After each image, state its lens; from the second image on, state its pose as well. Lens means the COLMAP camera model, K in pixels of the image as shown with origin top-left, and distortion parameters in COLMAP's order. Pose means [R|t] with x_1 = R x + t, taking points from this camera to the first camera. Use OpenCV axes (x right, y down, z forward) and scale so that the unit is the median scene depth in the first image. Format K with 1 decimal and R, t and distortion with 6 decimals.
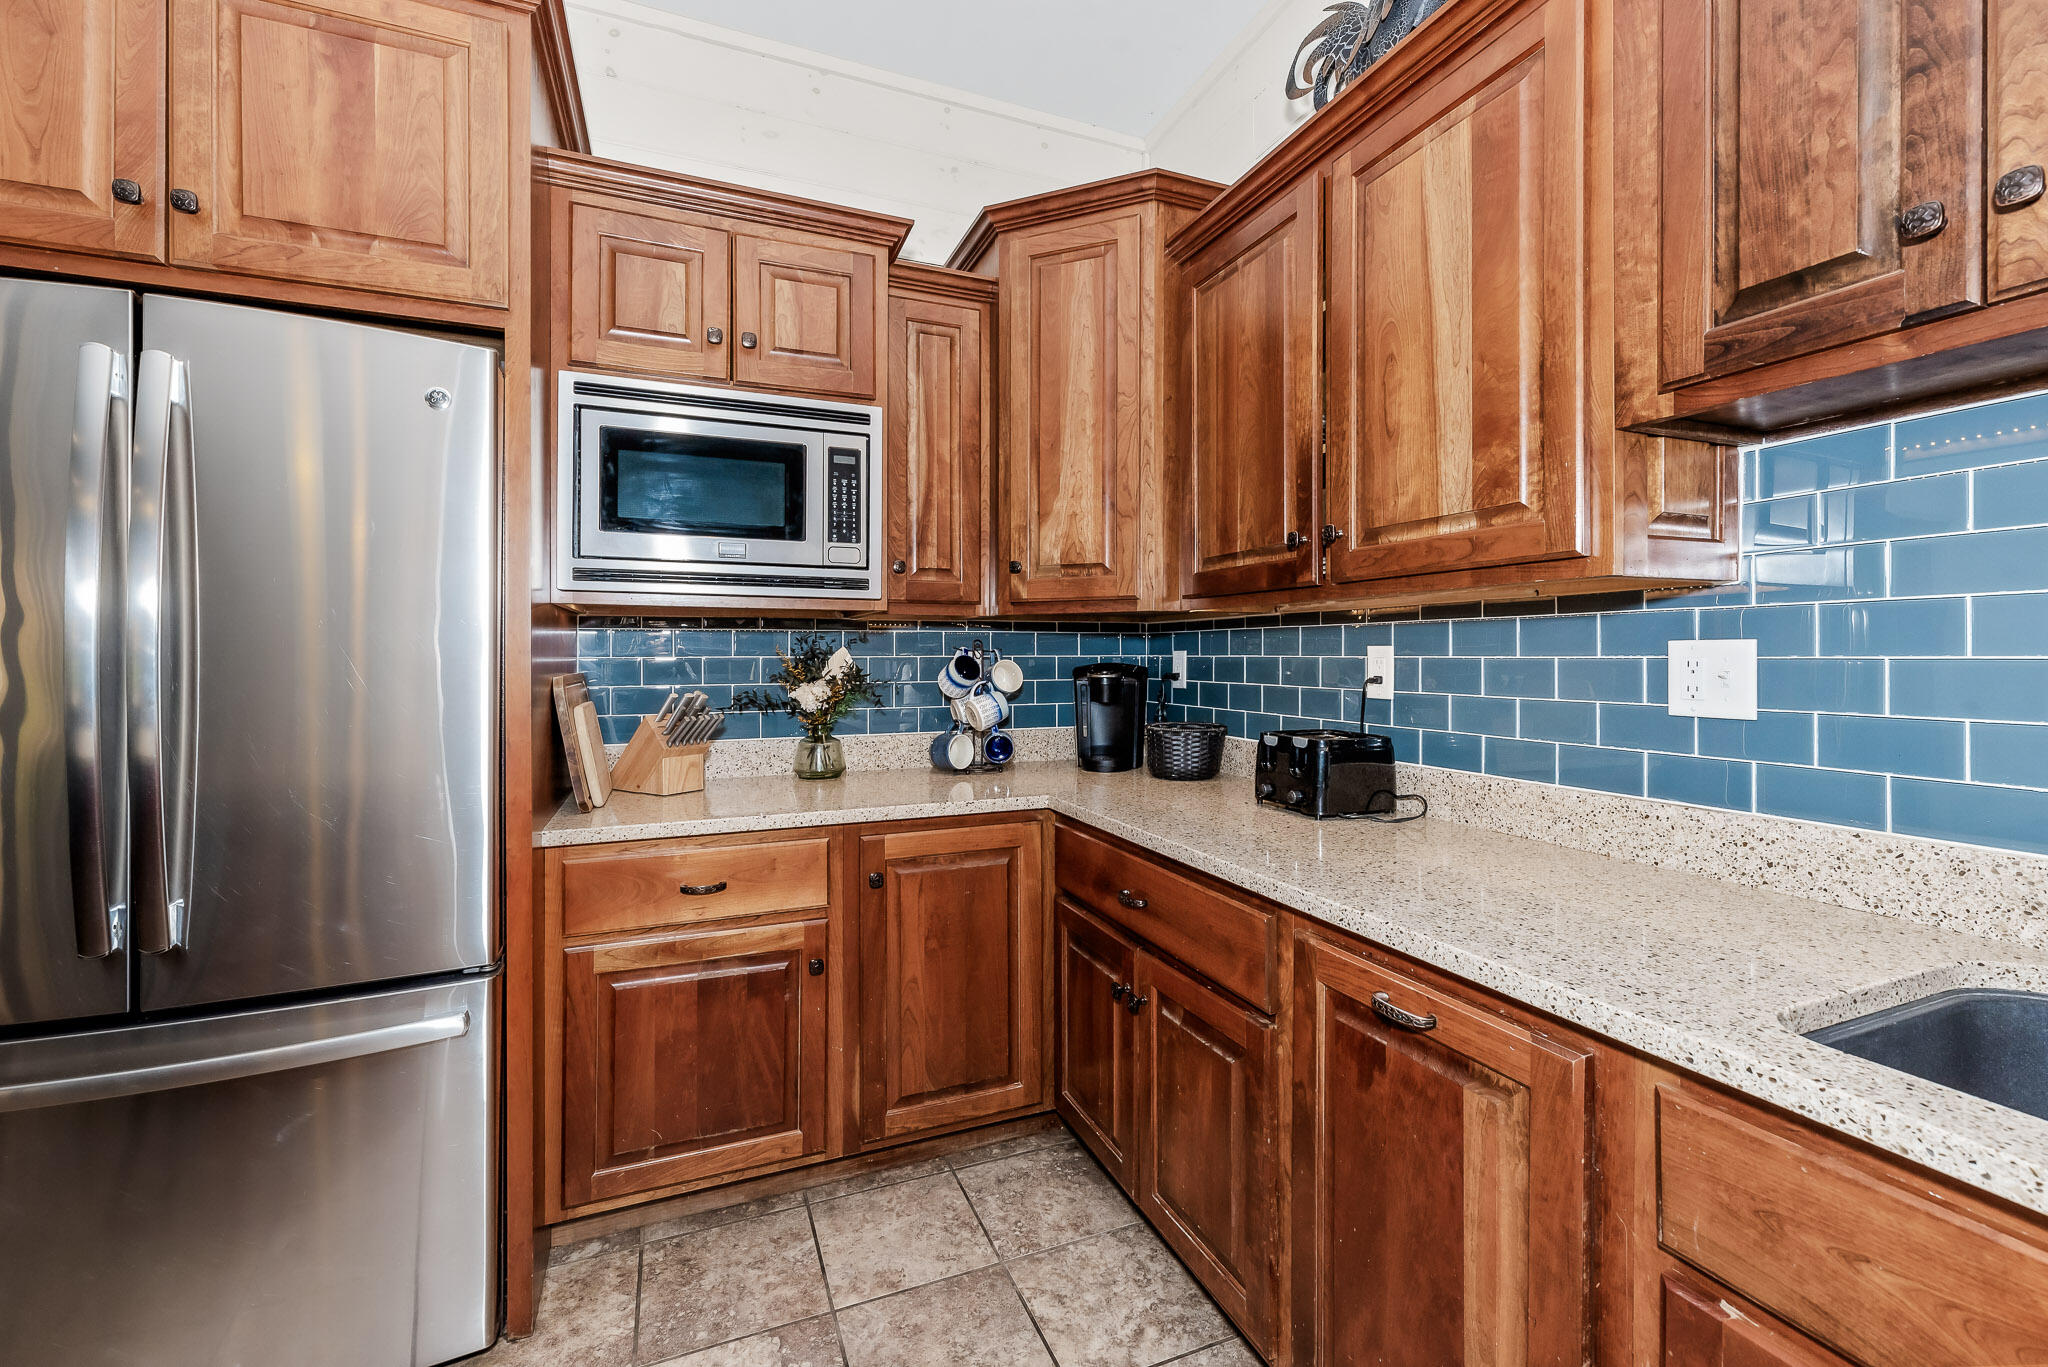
lens RADIAL K [[842.2, 0, 1023.5], [0, 842.2, 651.3], [0, 0, 1]] dist [-0.000561, -0.000040]
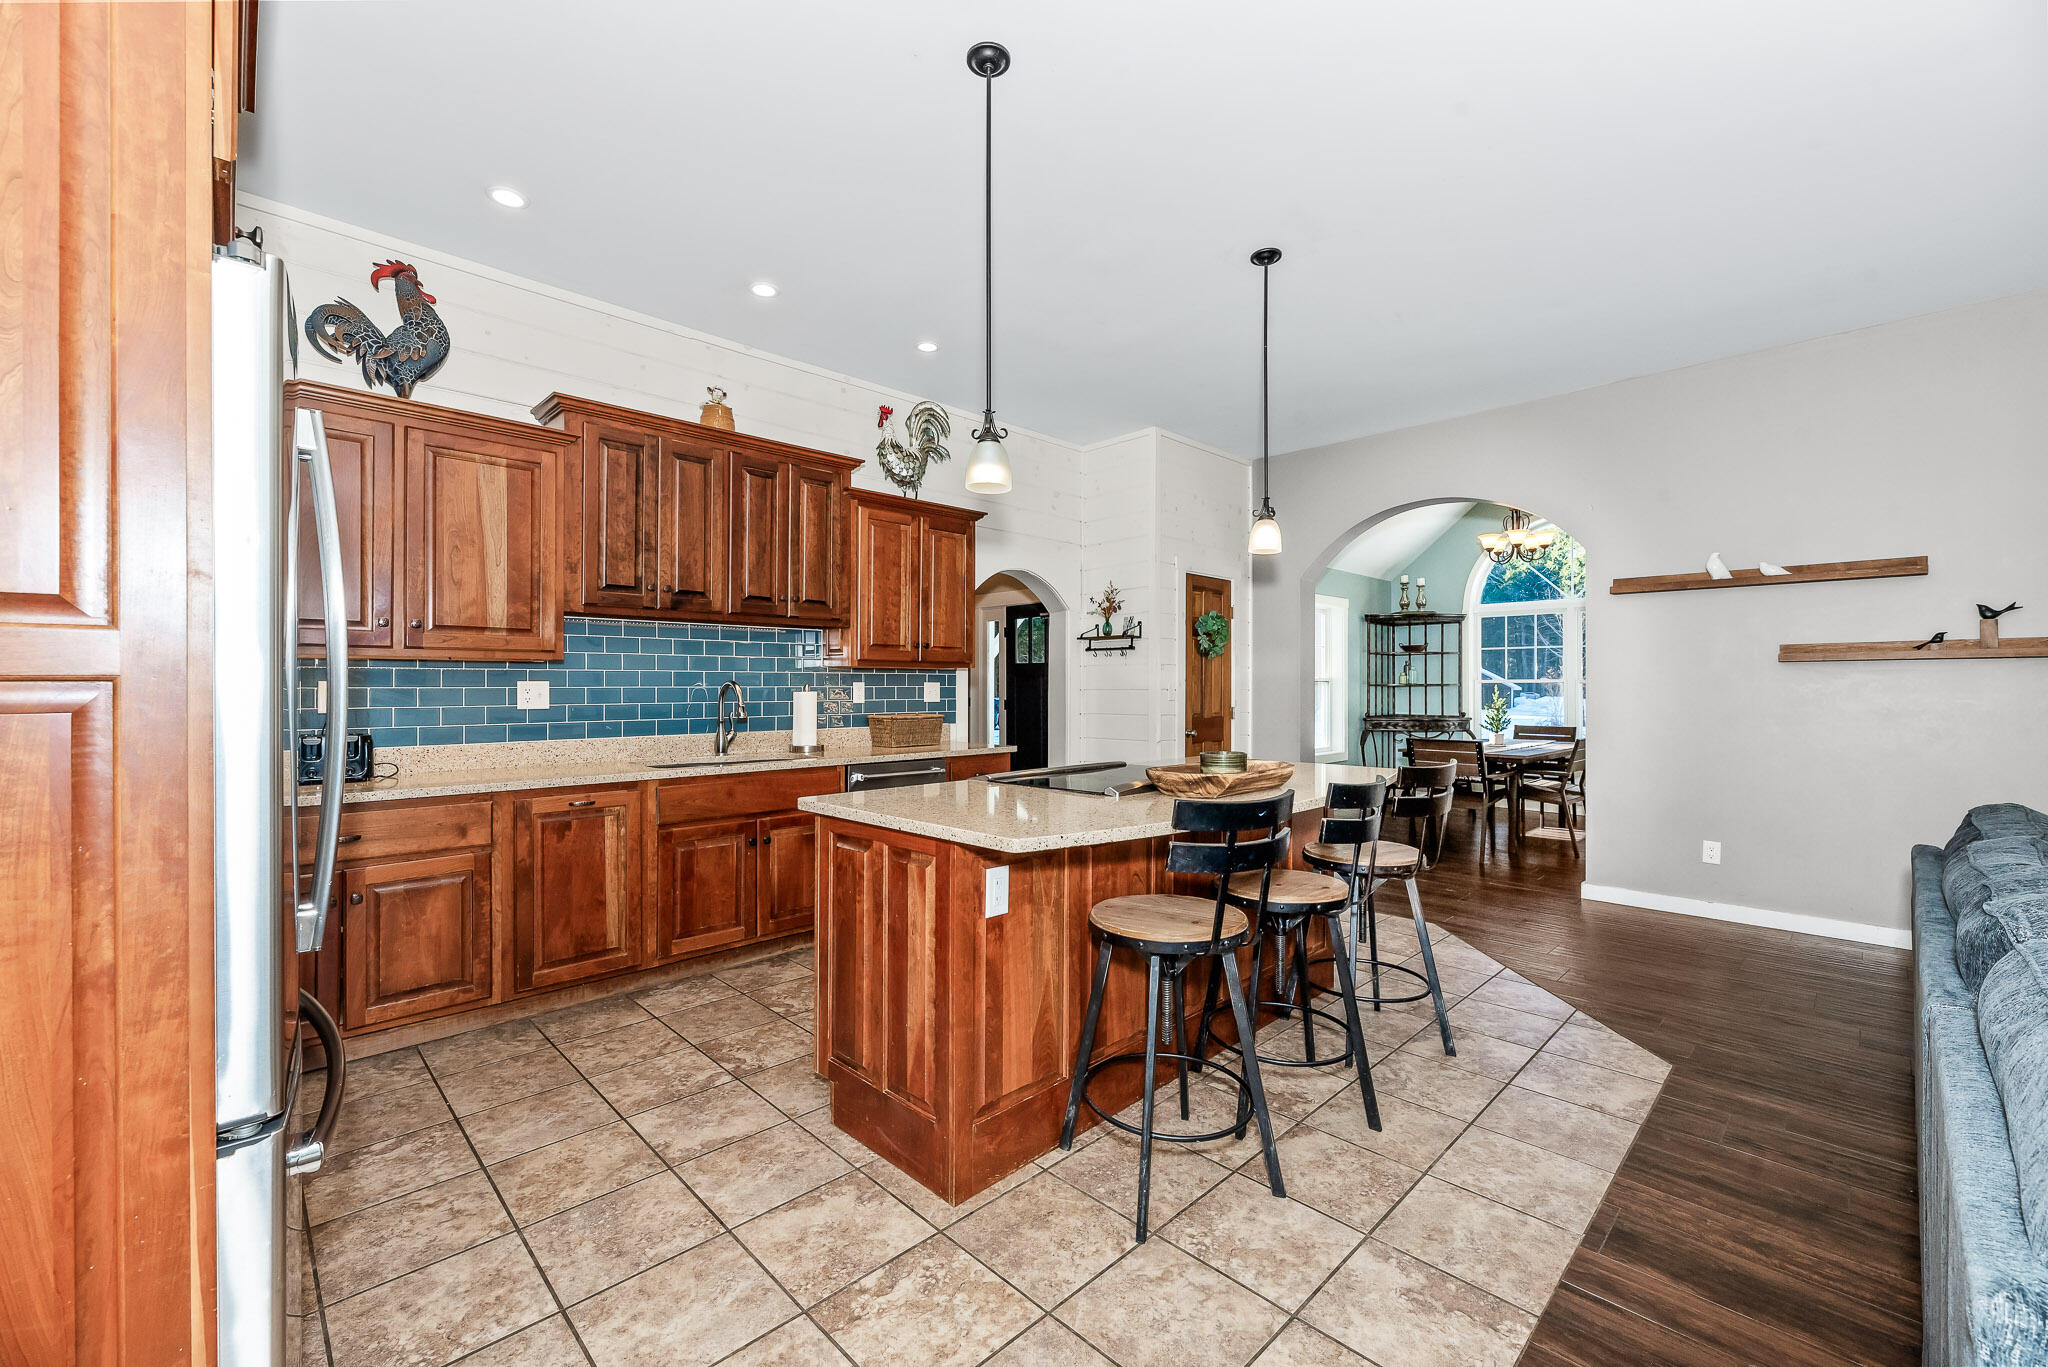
lens RADIAL K [[831.6, 0, 1024.0], [0, 831.6, 683.5], [0, 0, 1]] dist [-0.000919, -0.000055]
pose [[-0.374699, 0.002047, 0.927144, -2.287630], [-0.002380, 0.999992, -0.003170, -0.001943], [-0.927143, -0.003395, -0.374691, 0.505103]]
